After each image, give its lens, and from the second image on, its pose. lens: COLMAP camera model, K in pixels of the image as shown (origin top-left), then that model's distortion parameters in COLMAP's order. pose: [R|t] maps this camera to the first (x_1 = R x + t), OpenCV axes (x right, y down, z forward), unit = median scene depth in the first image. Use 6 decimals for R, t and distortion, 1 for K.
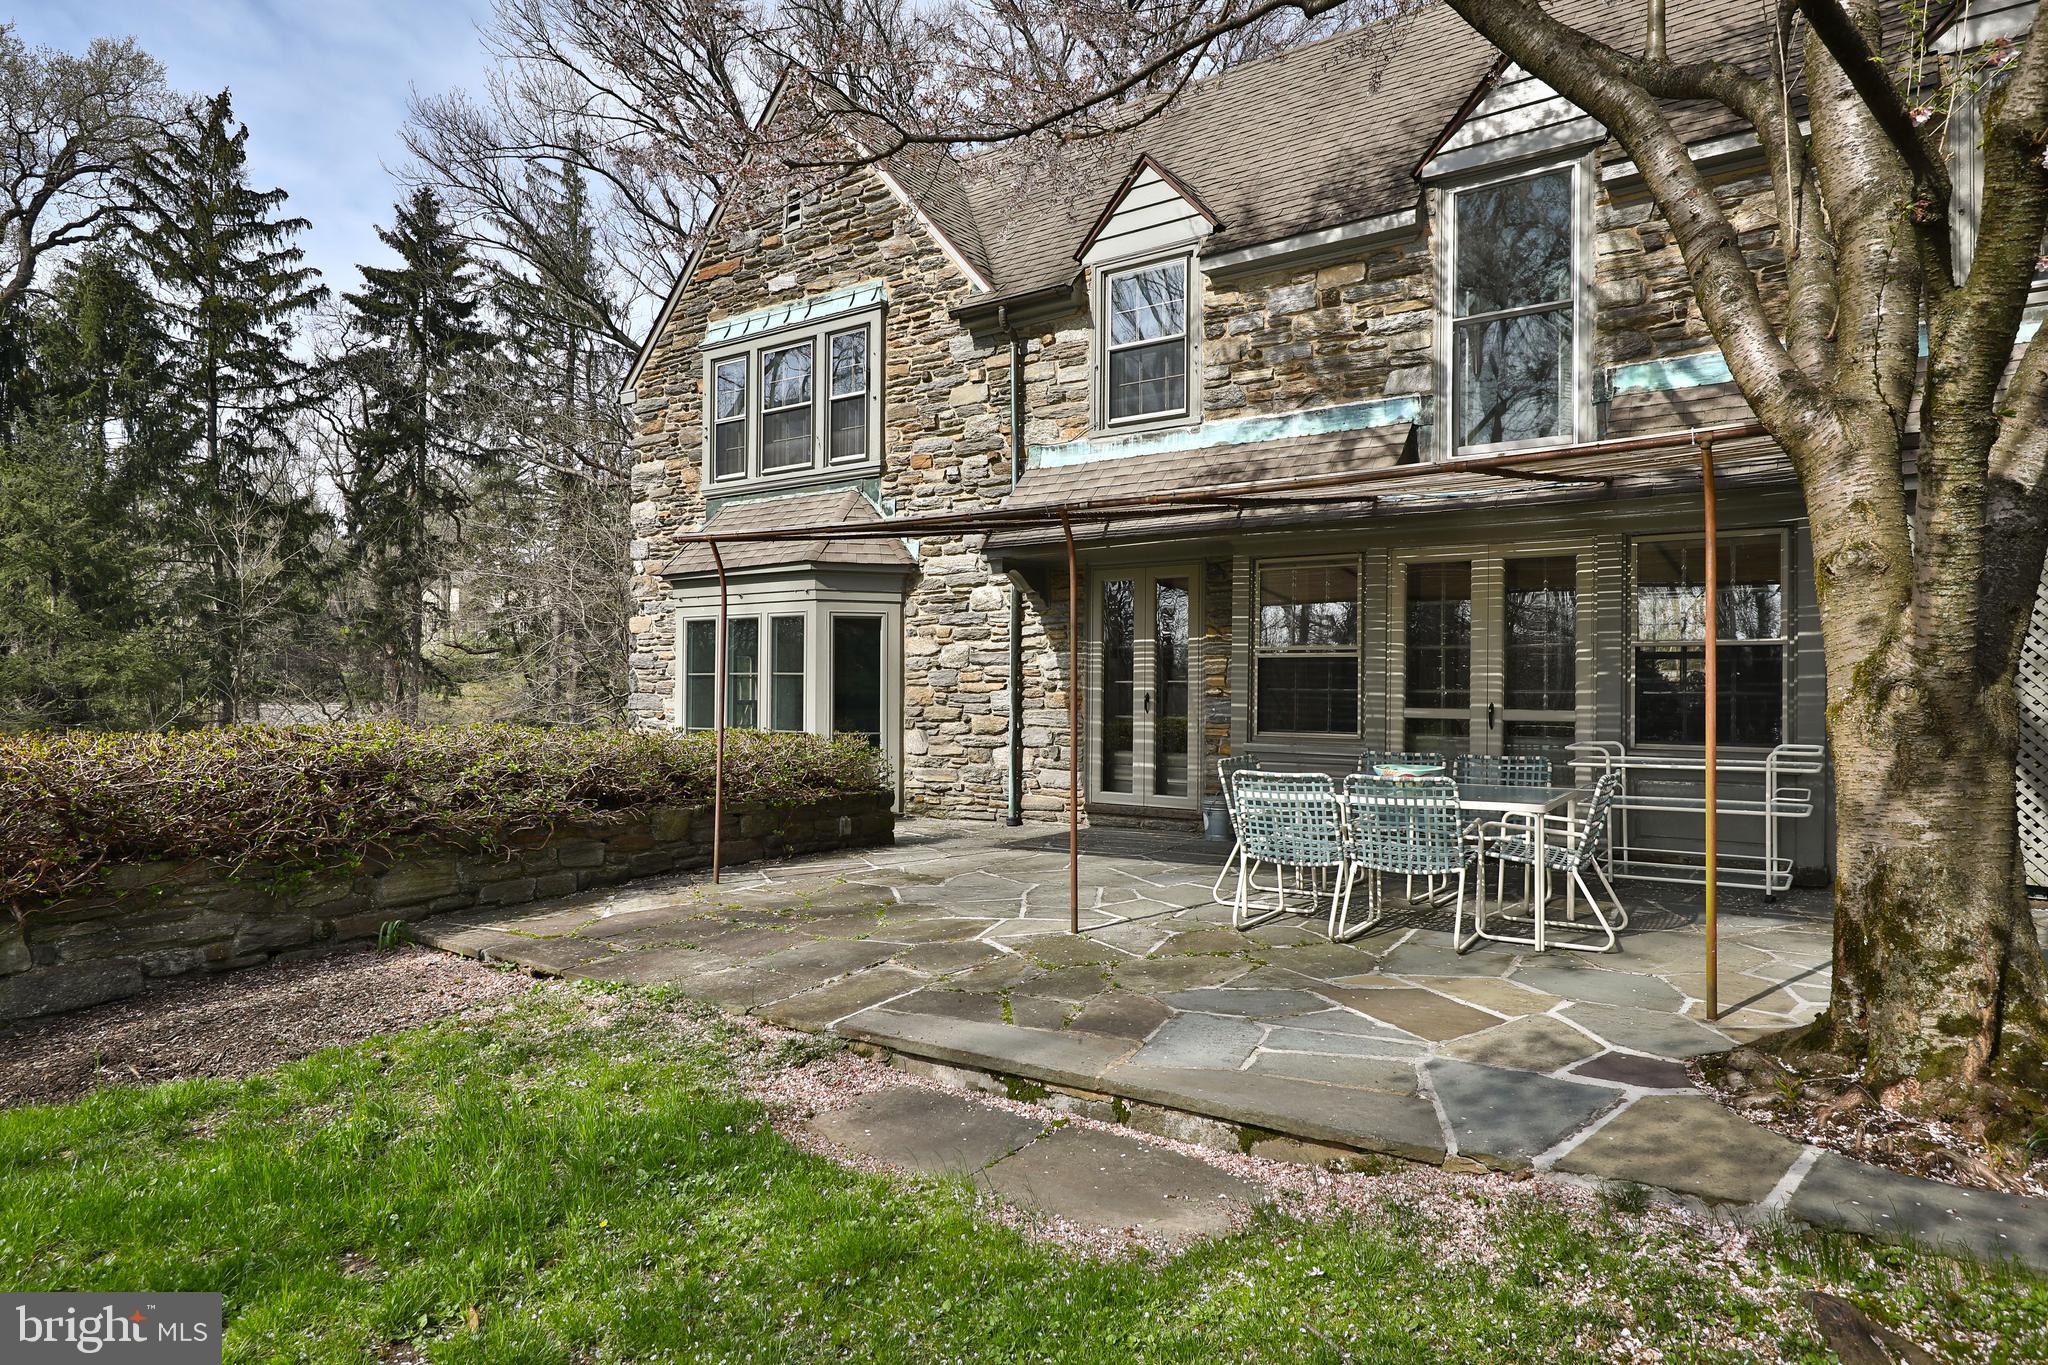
lens RADIAL K [[1195.9, 0, 1031.2], [0, 1195.9, 683.1], [0, 0, 1]] dist [0.008474, -0.005469]
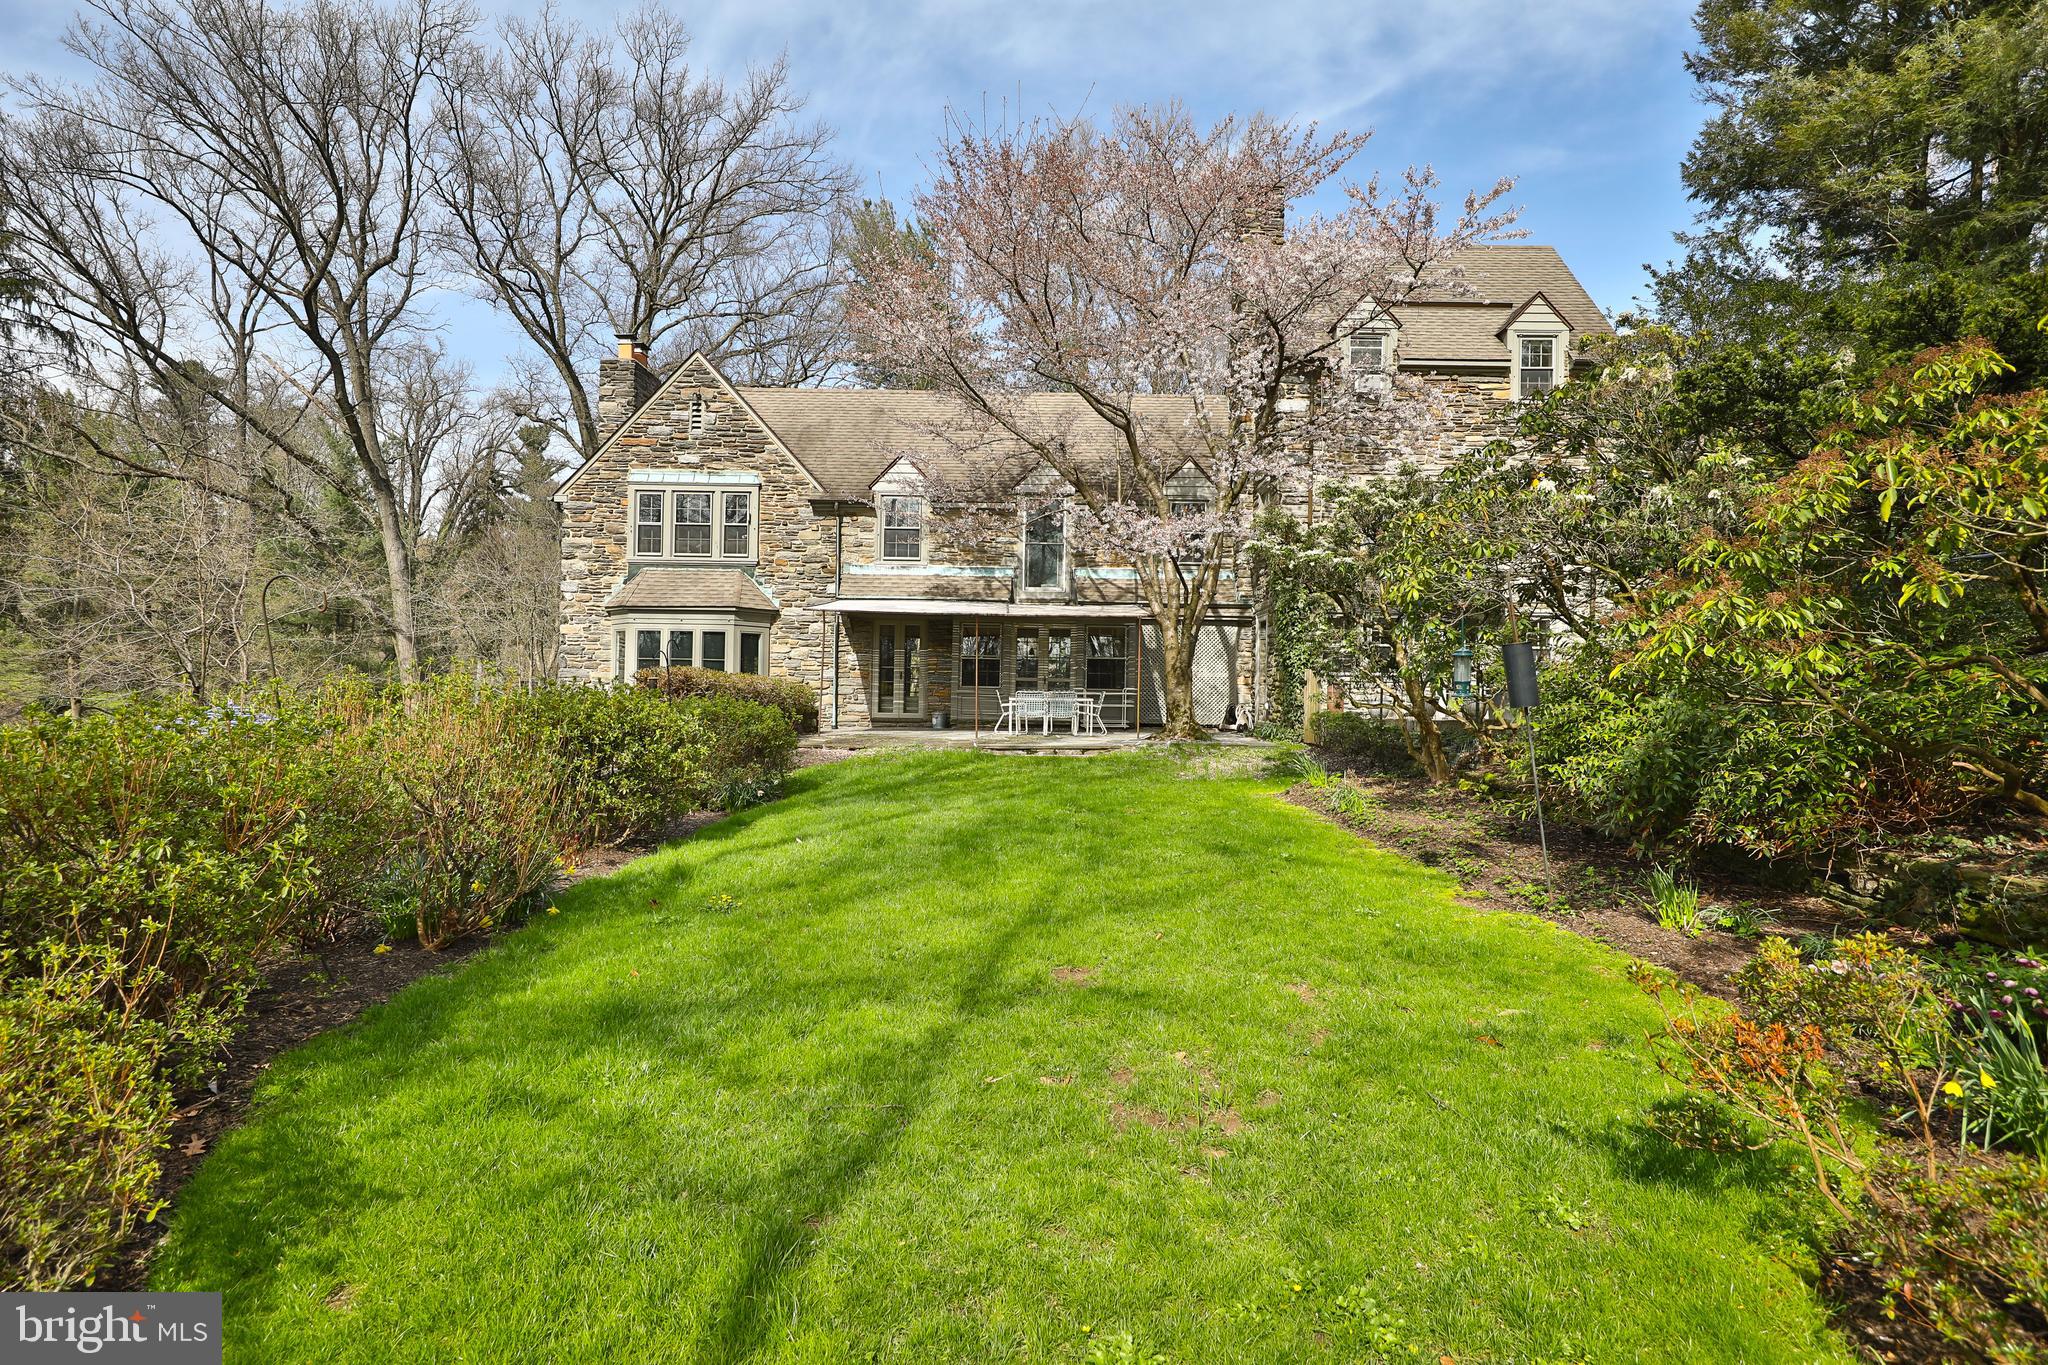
lens RADIAL K [[1078.0, 0, 1040.3], [0, 1078.0, 677.8], [0, 0, 1]] dist [0.026608, -0.010978]
pose [[0.809274, 0.015411, 0.587229, -0.866148], [-0.014911, 0.999873, -0.005691, 0.026038], [-0.587242, -0.004150, 0.809401, -0.856122]]
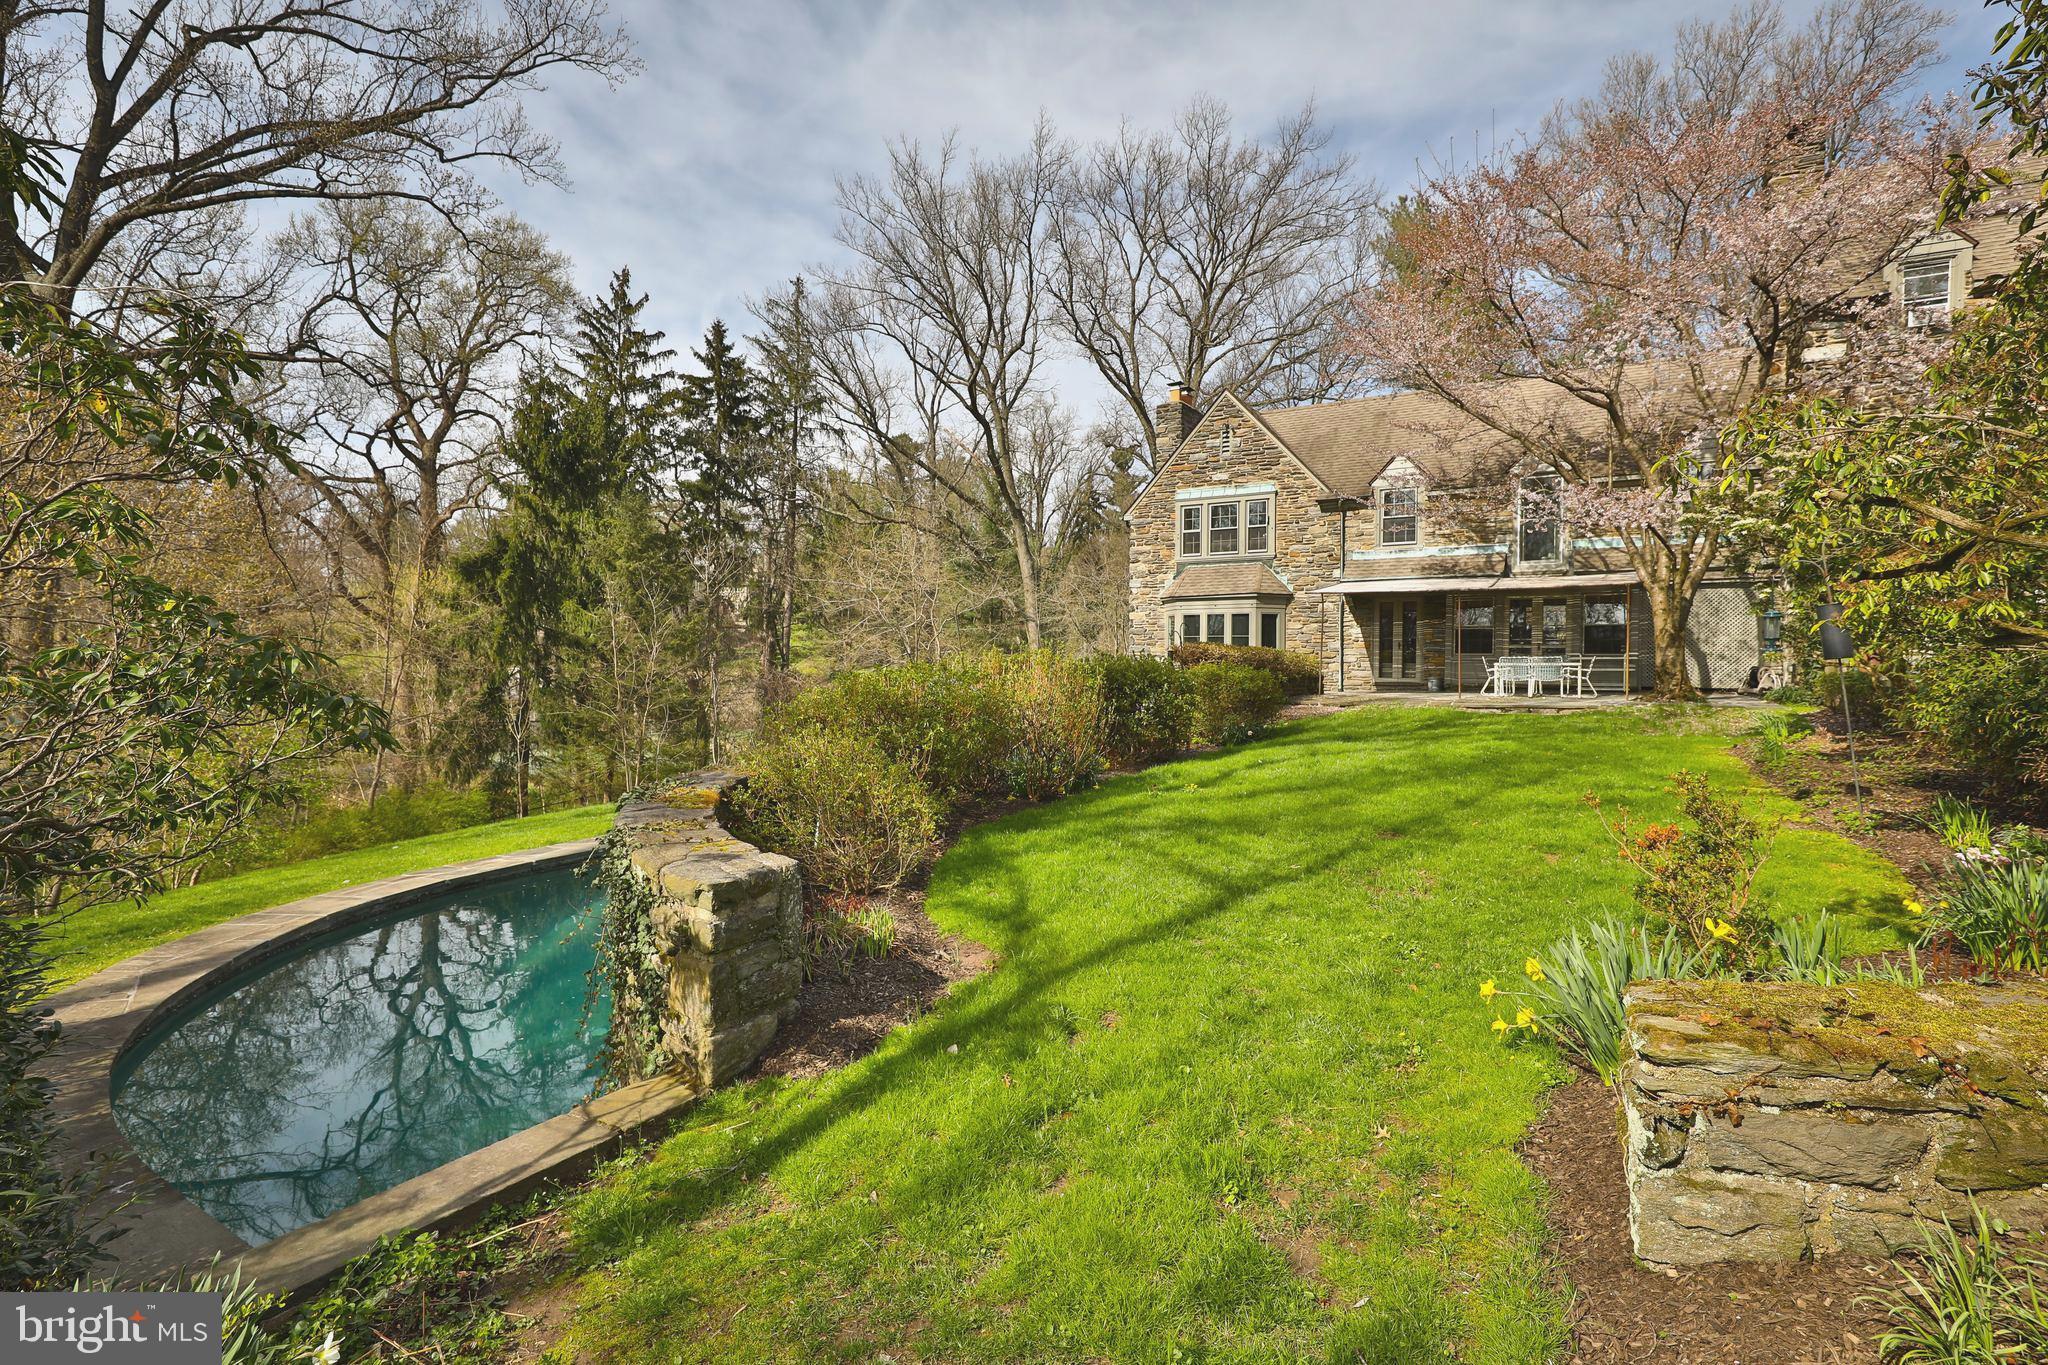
lens RADIAL K [[983.7, 0, 1024.9], [0, 983.7, 679.6], [0, 0, 1]] dist [0.016304, 0.000929]
pose [[0.996251, -0.004499, 0.086396, -0.876356], [0.002254, 0.999658, 0.026066, 0.030117], [-0.086484, -0.025773, 0.995920, -1.104727]]
